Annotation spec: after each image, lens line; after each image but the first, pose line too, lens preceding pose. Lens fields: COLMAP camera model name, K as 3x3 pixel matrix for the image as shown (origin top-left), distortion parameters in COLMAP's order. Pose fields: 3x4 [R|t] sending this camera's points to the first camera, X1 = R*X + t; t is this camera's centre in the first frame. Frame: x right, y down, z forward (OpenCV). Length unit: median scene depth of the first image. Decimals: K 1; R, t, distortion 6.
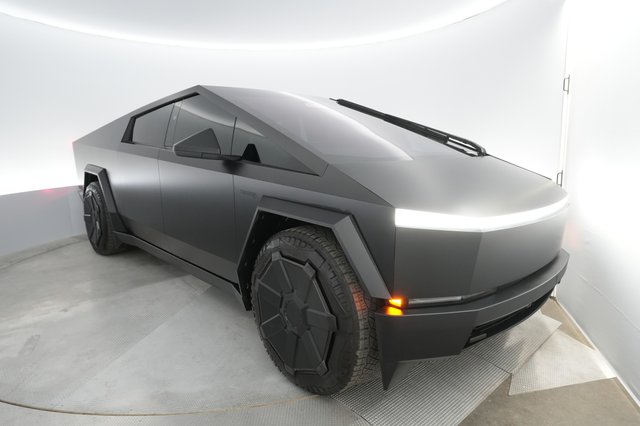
lens RADIAL K [[408.4, 0, 319.3], [0, 408.4, 217.1], [0, 0, 1]] dist [-0.004212, -0.004839]
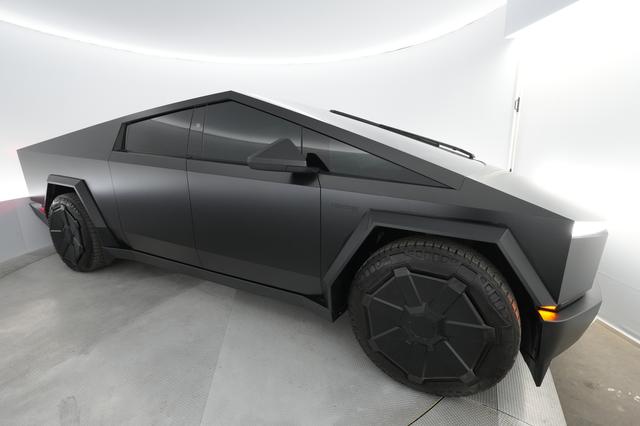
lens RADIAL K [[312.4, 0, 321.6], [0, 312.4, 209.6], [0, 0, 1]] dist [-0.006991, 0.001019]
pose [[0.945822, -0.080250, 0.314611, -0.348693], [0.068500, 0.996484, 0.048248, -0.069466], [-0.317377, -0.024083, 0.947994, 0.241184]]
